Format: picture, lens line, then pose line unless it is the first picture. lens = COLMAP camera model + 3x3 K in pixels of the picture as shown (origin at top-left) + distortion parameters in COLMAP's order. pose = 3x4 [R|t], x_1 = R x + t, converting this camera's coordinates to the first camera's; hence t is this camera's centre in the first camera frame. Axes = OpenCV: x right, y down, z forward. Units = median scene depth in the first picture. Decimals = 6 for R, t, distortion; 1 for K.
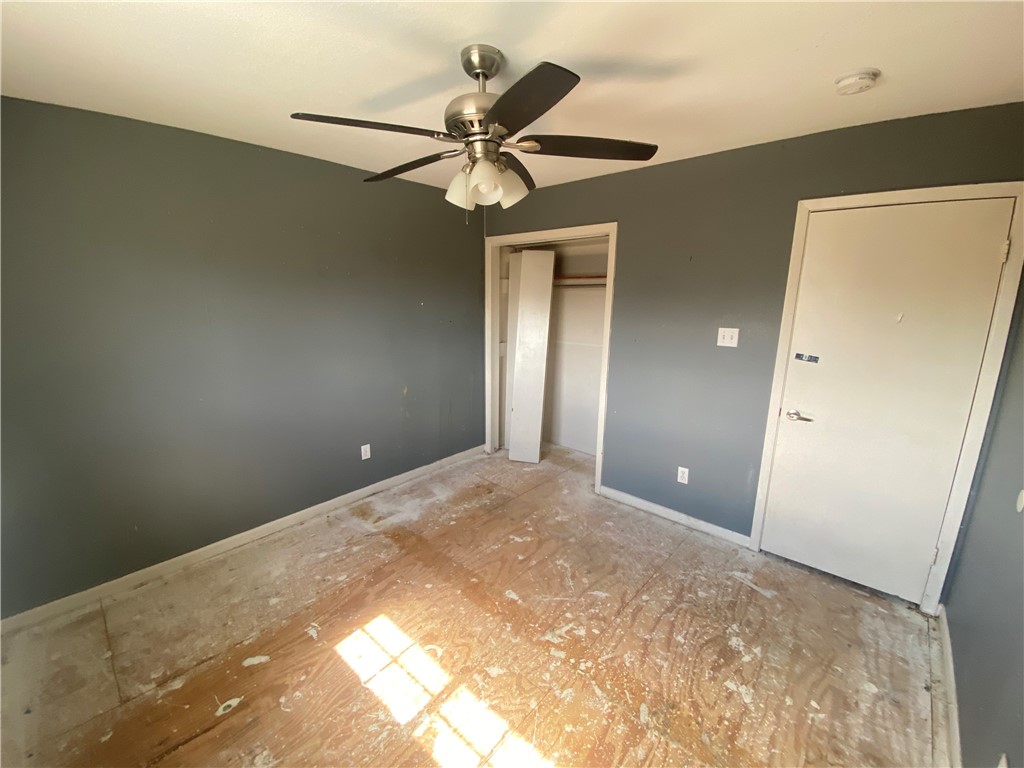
lens RADIAL K [[419.9, 0, 506.6], [0, 419.9, 381.2], [0, 0, 1]] dist [0.007313, -0.009094]
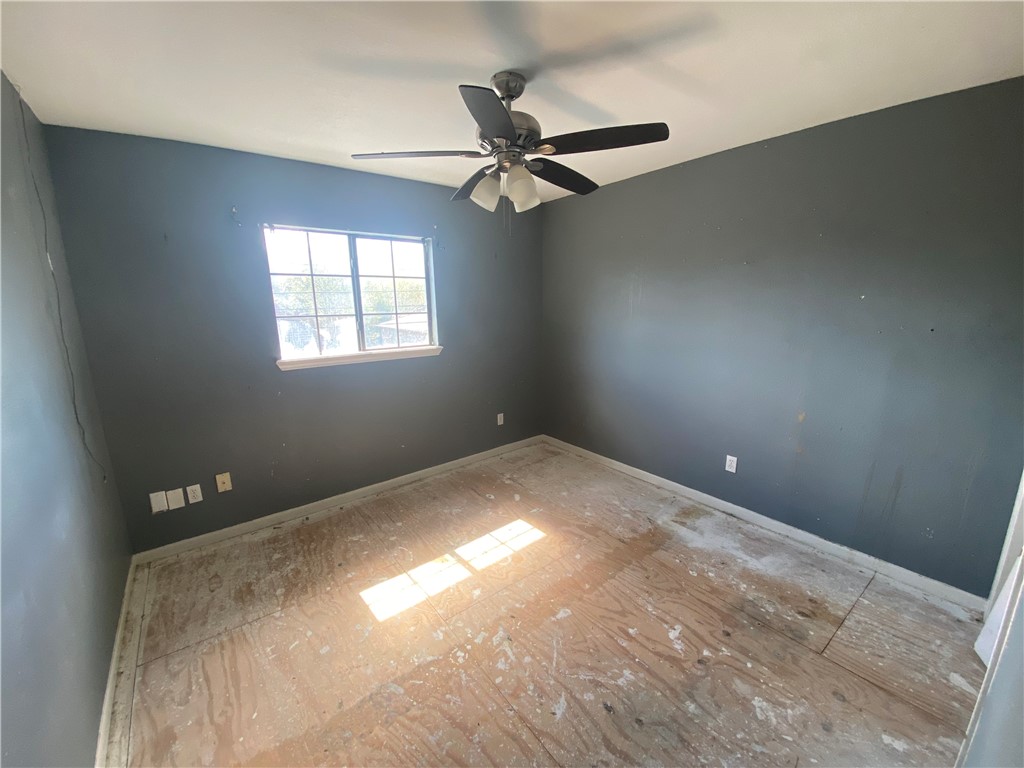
lens RADIAL K [[419.9, 0, 509.9], [0, 419.9, 384.6], [0, 0, 1]] dist [0.007313, -0.009094]
pose [[-0.179896, 0.207411, -0.961571, 0.690079], [-0.198821, 0.949677, 0.242042, -0.136278], [0.963383, 0.234723, -0.129605, 0.763326]]
